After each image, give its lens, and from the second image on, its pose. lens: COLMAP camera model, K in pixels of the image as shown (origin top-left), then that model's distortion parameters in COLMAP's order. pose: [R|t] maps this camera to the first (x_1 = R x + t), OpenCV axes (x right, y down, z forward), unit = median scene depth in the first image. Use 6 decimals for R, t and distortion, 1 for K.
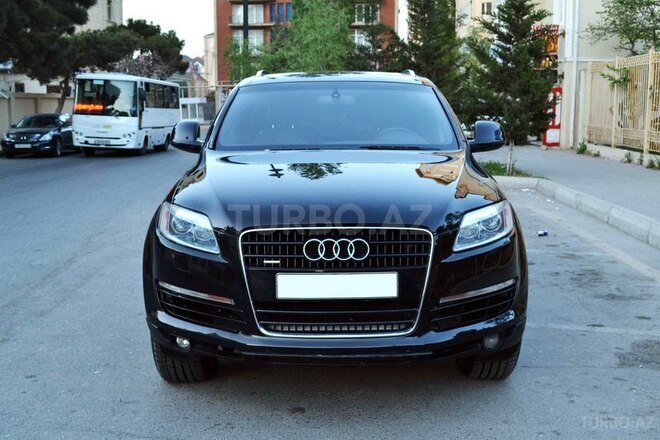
lens RADIAL K [[801.1, 0, 330.5], [0, 801.1, 219.0], [0, 0, 1]] dist [-0.081414, 0.000000]
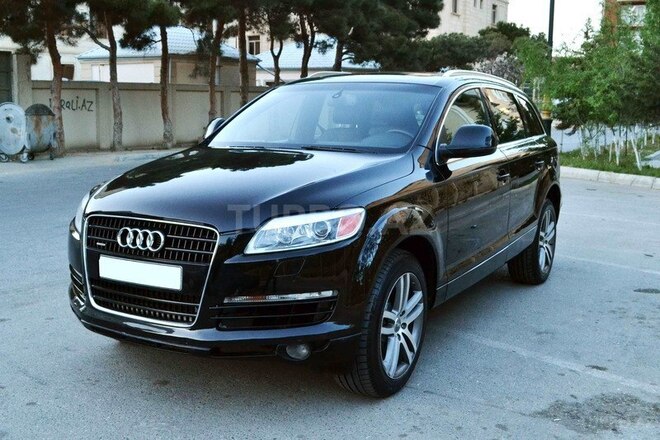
lens RADIAL K [[753.8, 0, 328.4], [0, 753.8, 223.6], [0, 0, 1]] dist [-0.080030, 0.000000]
pose [[0.862960, 0.091281, -0.496959, 0.634307], [-0.083022, 0.995794, 0.038740, -0.037574], [0.498405, 0.007828, 0.866909, 0.211463]]
